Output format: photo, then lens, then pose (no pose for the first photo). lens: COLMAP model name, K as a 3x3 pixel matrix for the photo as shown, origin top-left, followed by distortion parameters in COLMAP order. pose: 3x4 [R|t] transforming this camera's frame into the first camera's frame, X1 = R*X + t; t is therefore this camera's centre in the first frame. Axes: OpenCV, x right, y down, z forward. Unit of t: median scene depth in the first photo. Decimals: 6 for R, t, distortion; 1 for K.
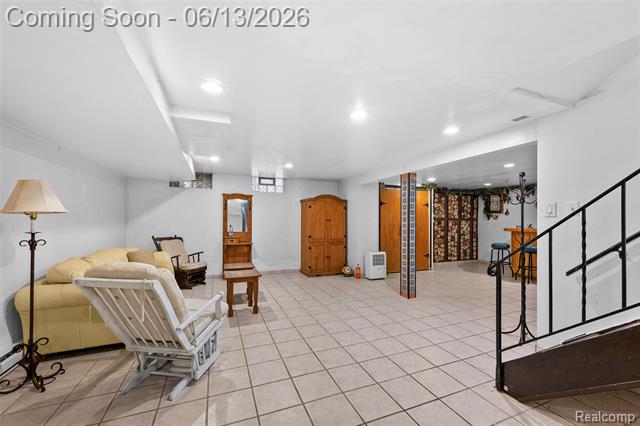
lens RADIAL K [[256.3, 0, 317.1], [0, 256.3, 218.3], [0, 0, 1]] dist [-0.000886, -0.000048]
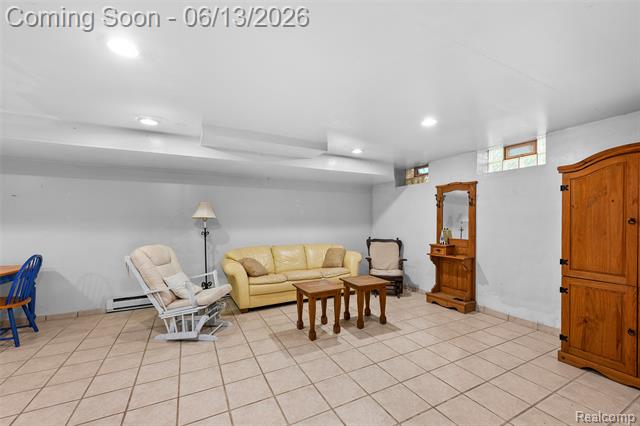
lens RADIAL K [[258.9, 0, 322.9], [0, 258.9, 222.8], [0, 0, 1]] dist [-0.002115, -0.000091]
pose [[0.104774, -0.000321, -0.994496, 0.334171], [0.008843, 0.999961, 0.000609, 0.006946], [0.994457, -0.008858, 0.104773, 0.577249]]
